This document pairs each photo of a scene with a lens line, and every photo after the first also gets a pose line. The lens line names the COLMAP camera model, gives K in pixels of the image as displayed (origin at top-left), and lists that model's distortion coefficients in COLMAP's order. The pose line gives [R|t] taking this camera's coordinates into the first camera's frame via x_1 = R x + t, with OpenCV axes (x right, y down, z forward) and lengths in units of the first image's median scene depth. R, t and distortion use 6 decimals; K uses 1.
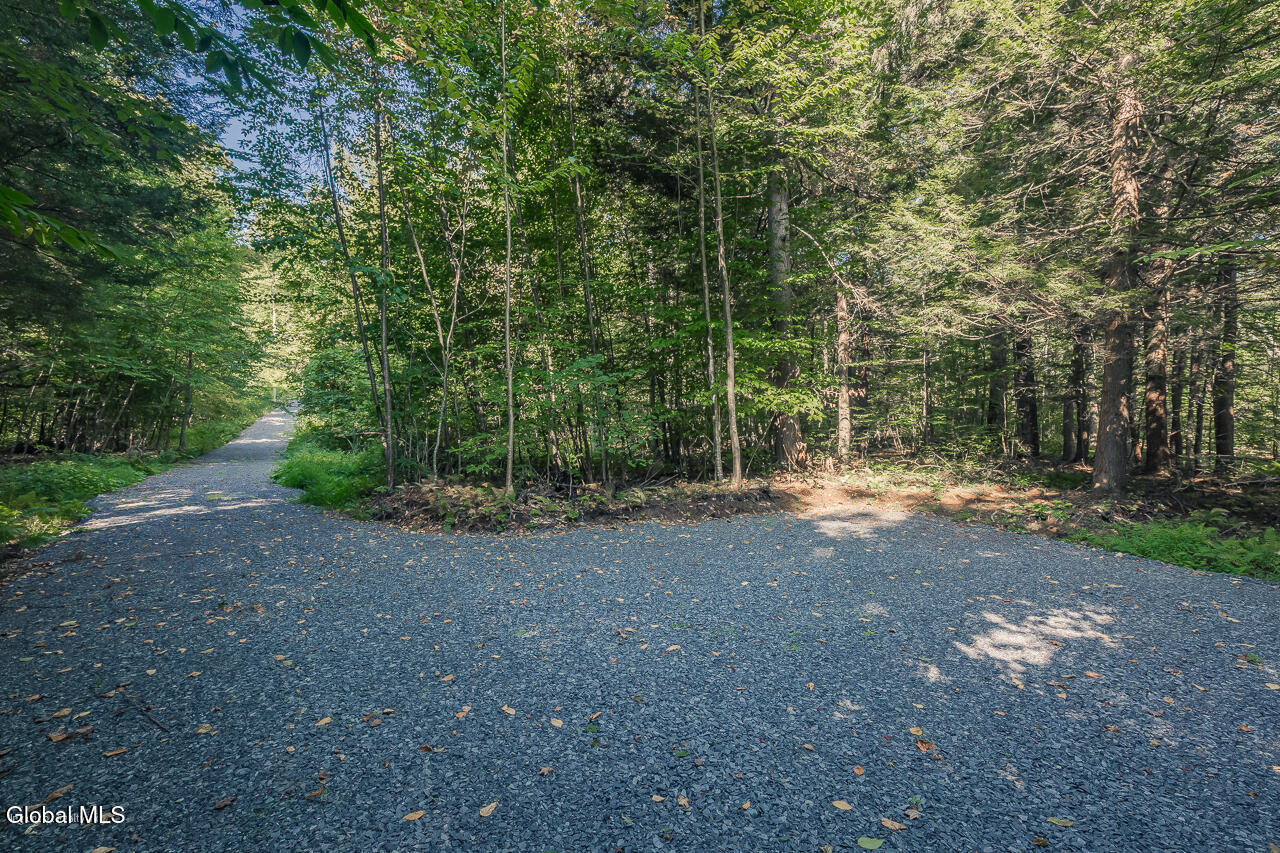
lens RADIAL K [[586.0, 0, 640.0], [0, 586.0, 426.5], [0, 0, 1]] dist [0.000113, 0.000712]
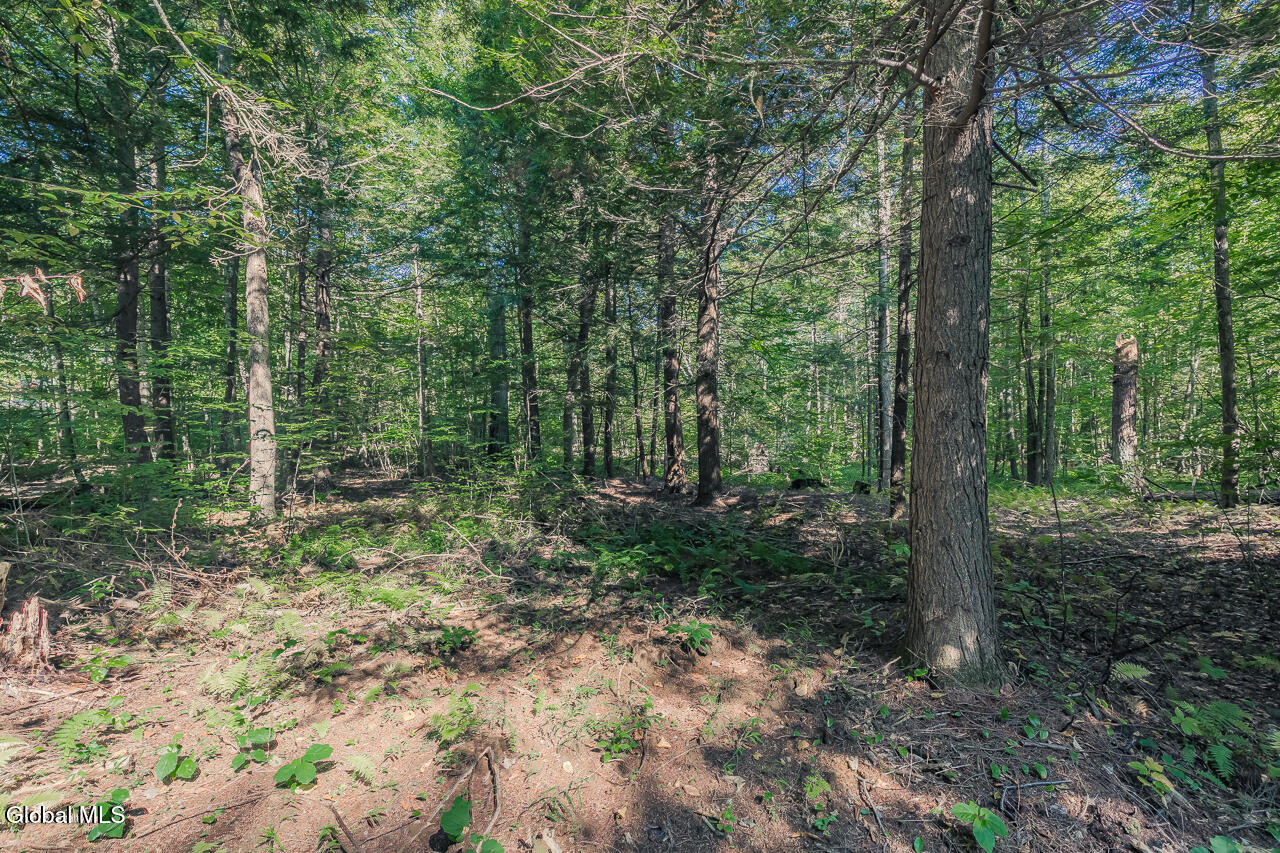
lens RADIAL K [[586.0, 0, 640.0], [0, 586.0, 426.5], [0, 0, 1]] dist [0.000113, 0.000712]
pose [[0.691563, 0.002917, 0.722311, 0.265350], [0.009652, 0.999865, -0.013279, -0.009474], [-0.722252, 0.016155, 0.691441, 0.533625]]
